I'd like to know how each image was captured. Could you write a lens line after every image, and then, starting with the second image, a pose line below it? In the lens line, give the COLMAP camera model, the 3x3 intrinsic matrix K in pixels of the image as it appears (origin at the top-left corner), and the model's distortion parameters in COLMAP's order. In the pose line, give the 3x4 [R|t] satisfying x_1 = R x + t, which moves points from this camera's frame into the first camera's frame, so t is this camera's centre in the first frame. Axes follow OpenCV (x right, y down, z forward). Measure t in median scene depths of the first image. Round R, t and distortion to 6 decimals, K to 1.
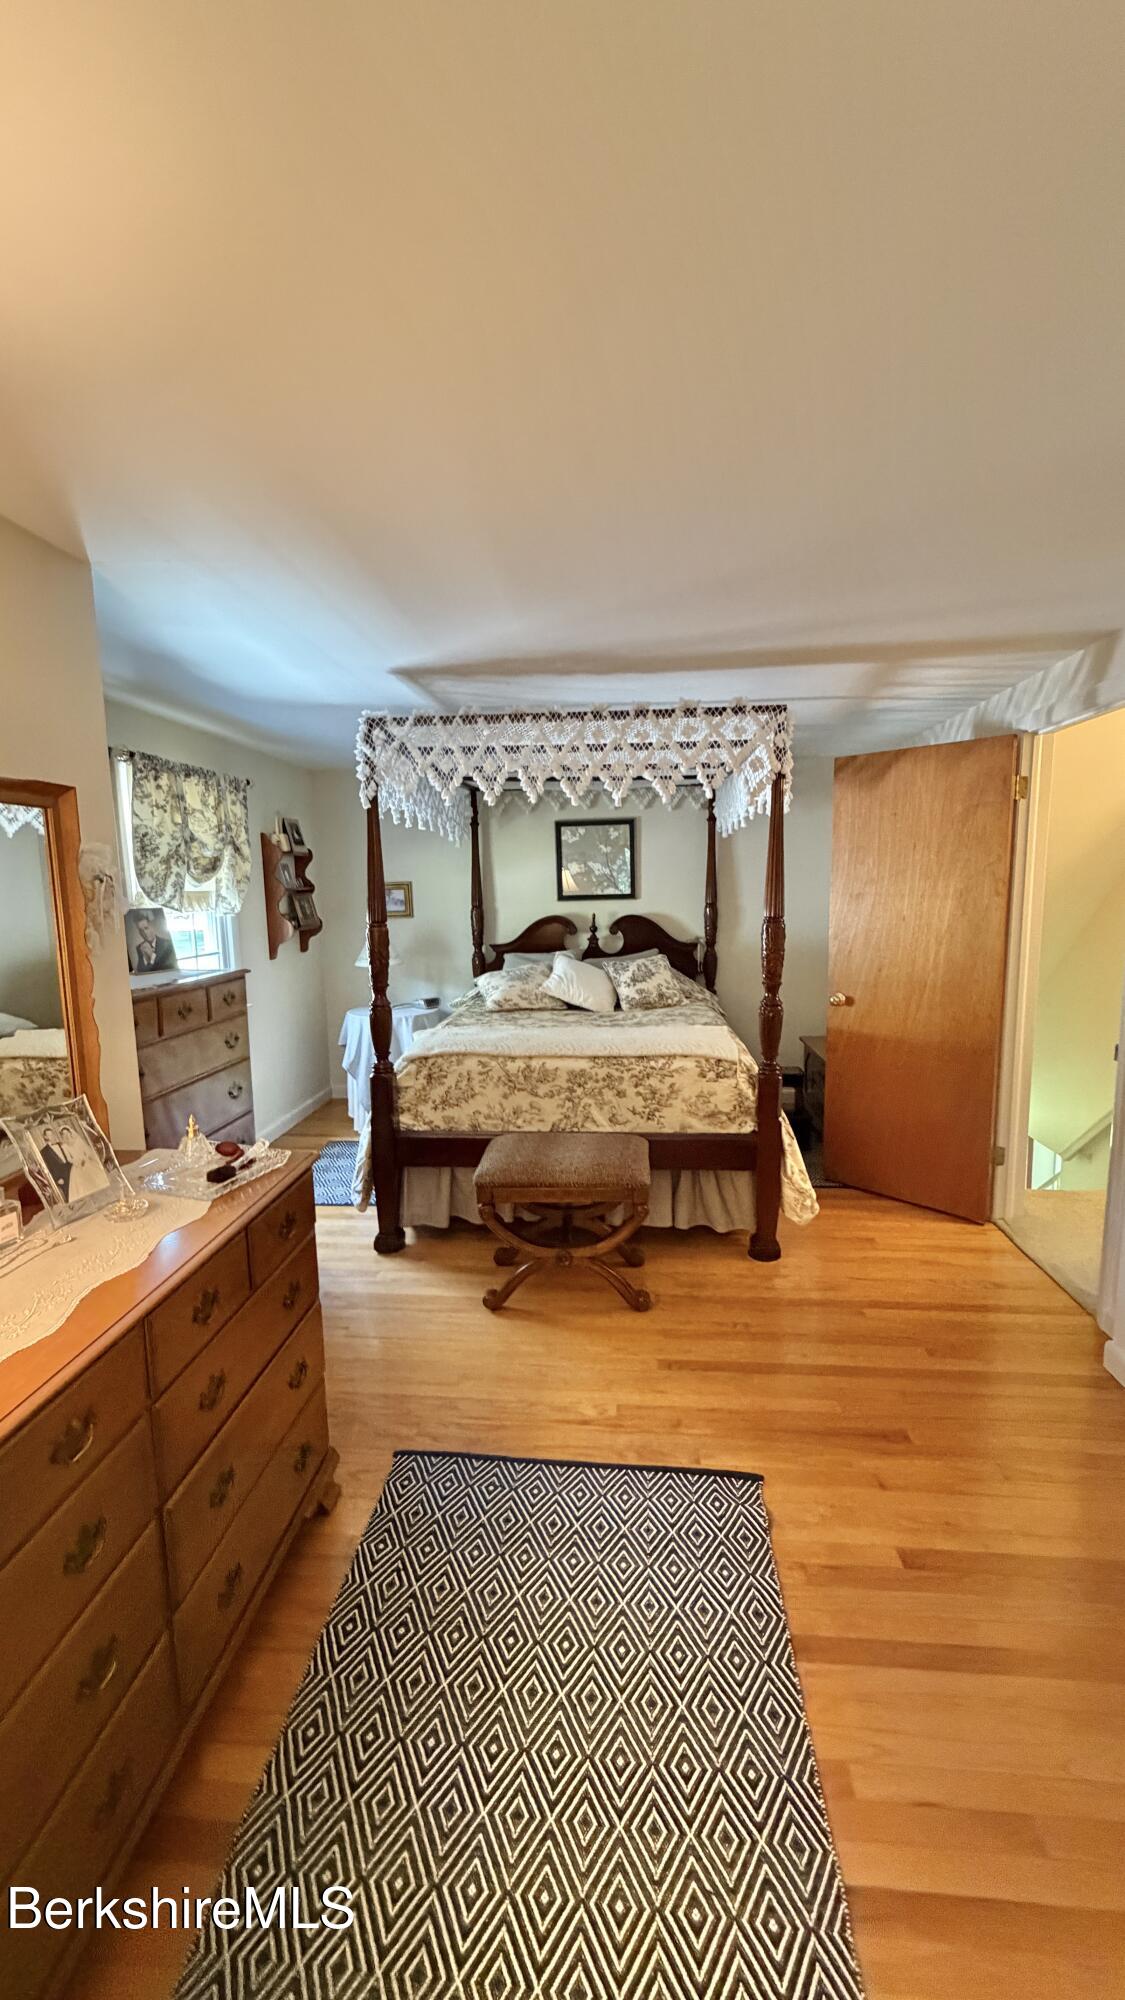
lens RADIAL K [[802.6, 0, 566.7], [0, 802.6, 996.8], [0, 0, 1]] dist [0.002060, 0.000135]
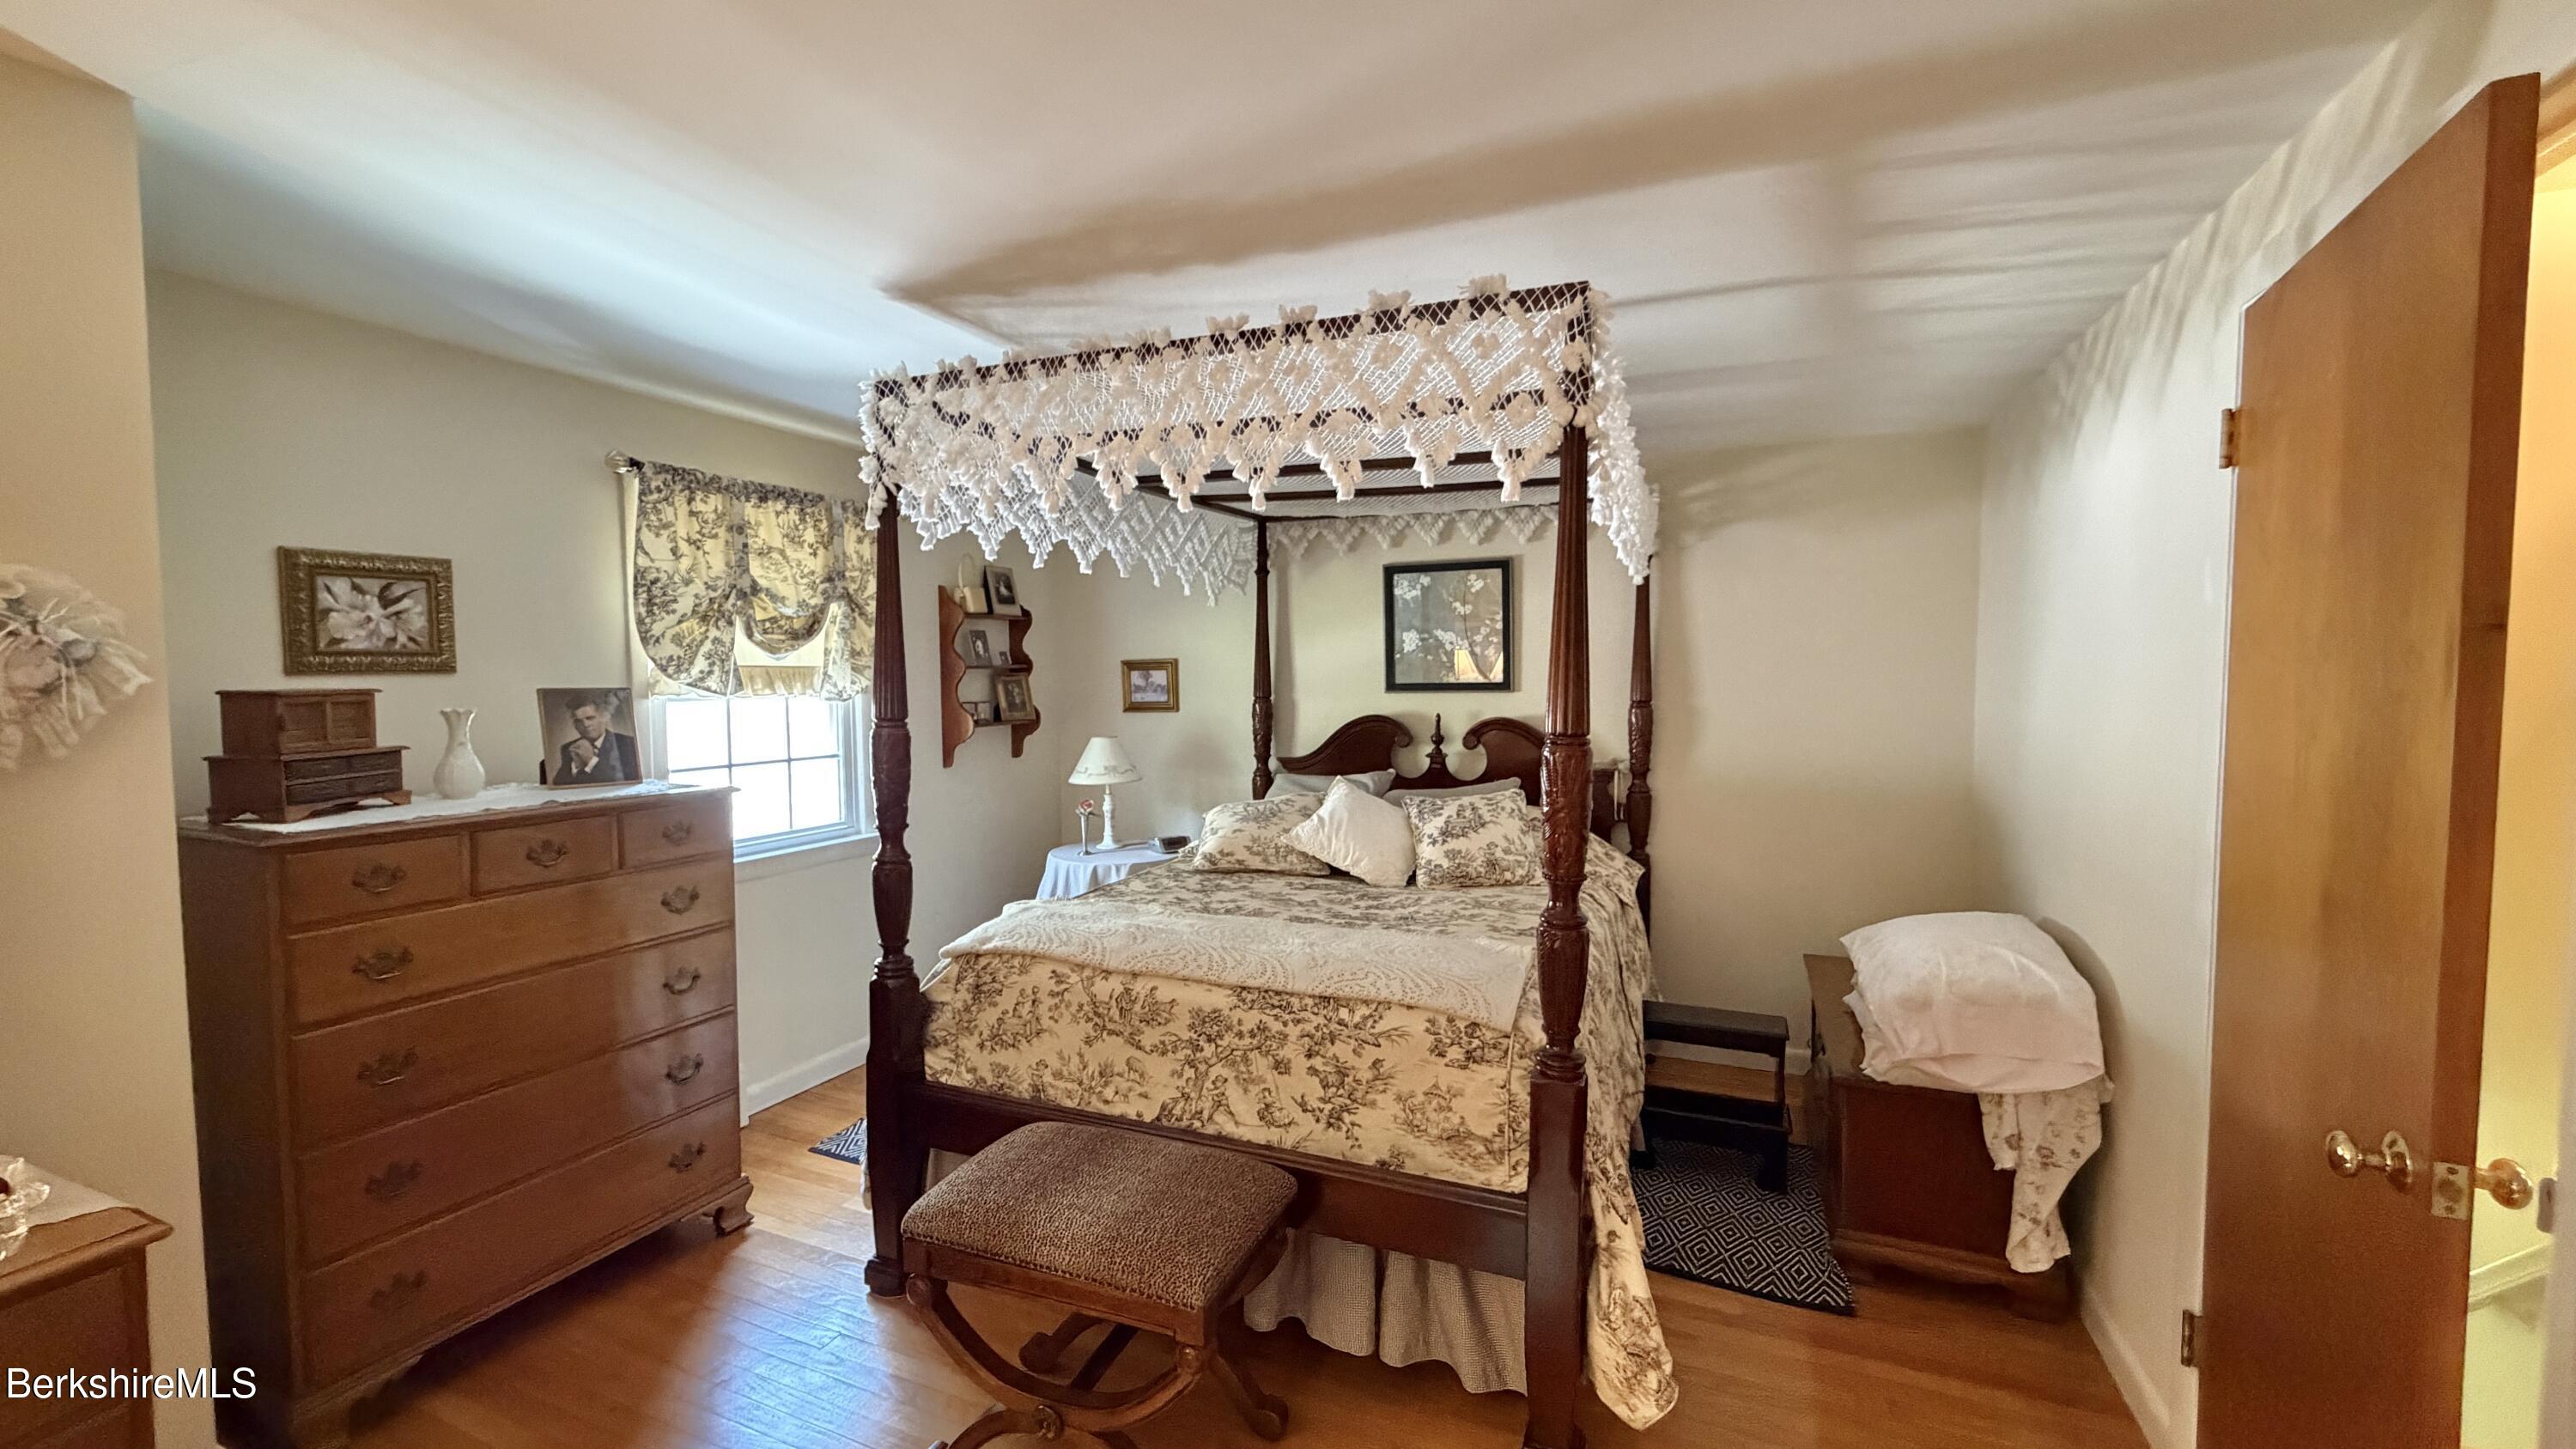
lens RADIAL K [[1033.9, 0, 1286.9], [0, 1033.9, 727.1], [0, 0, 1]] dist [0.002060, 0.000135]
pose [[0.948691, 0.032497, -0.314529, 0.266057], [-0.058335, 0.995618, -0.073086, -0.046041], [0.310776, 0.087685, 0.946430, 0.348939]]
